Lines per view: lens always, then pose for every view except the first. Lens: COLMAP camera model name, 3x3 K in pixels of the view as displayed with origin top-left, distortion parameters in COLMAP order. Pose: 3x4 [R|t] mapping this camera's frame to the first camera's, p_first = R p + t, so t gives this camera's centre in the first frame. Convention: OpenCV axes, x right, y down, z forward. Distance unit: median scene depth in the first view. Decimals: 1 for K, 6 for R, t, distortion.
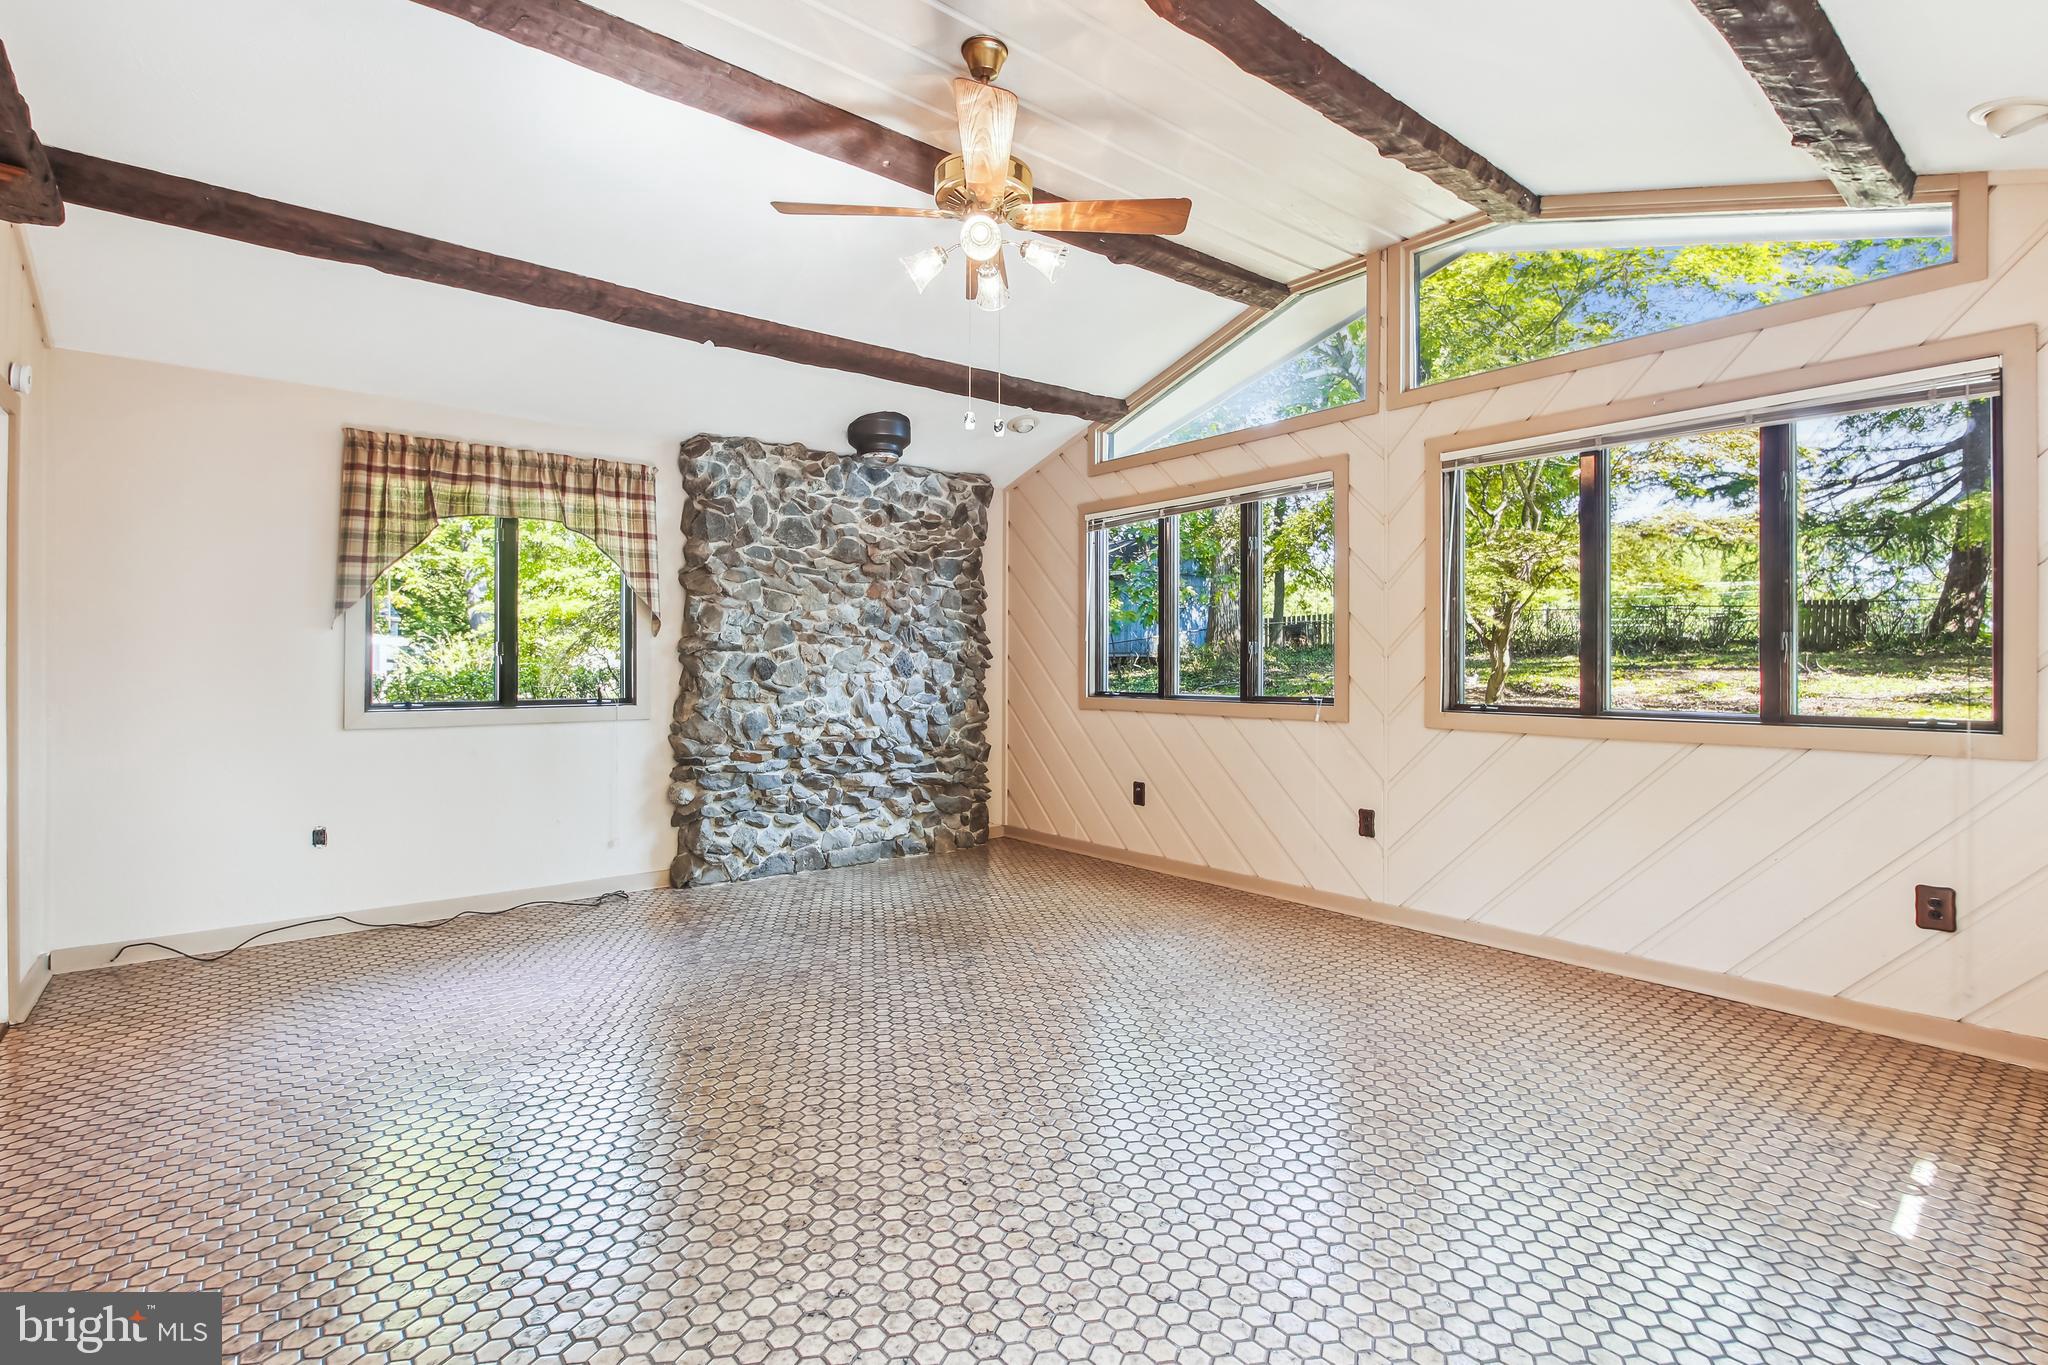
lens RADIAL K [[926.3, 0, 1038.2], [0, 926.3, 653.8], [0, 0, 1]] dist [-0.001086, -0.004881]
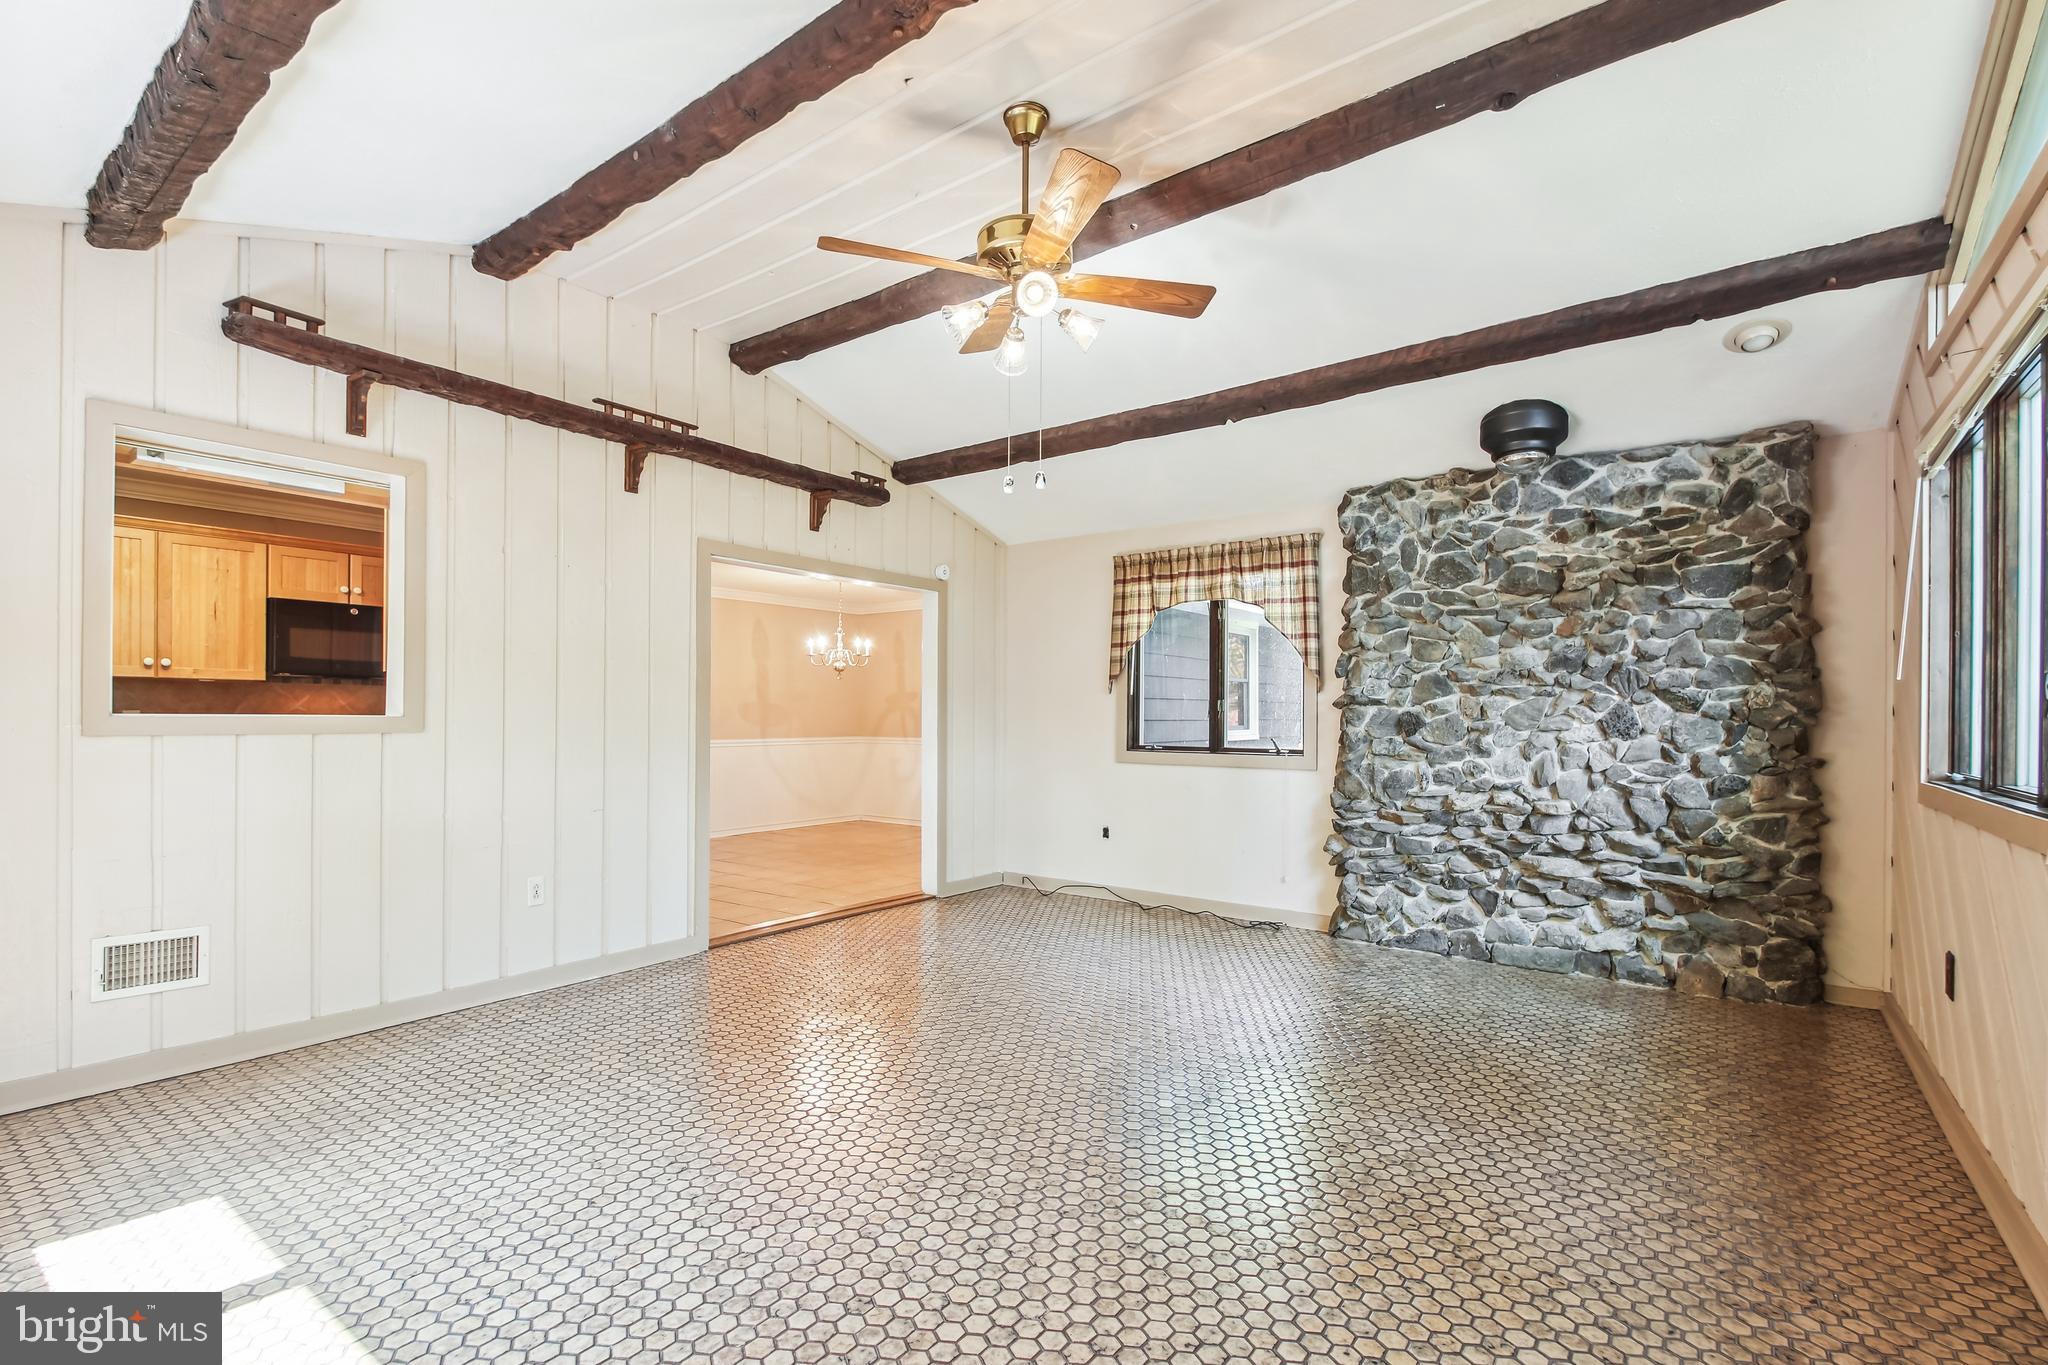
lens RADIAL K [[926.3, 0, 1022.2], [0, 926.3, 714.4], [0, 0, 1]] dist [-0.001086, -0.004881]
pose [[0.239328, -0.001220, -0.970938, 0.488121], [0.004139, 0.999991, -0.000236, 0.004596], [0.970930, -0.003963, 0.239331, 0.383963]]
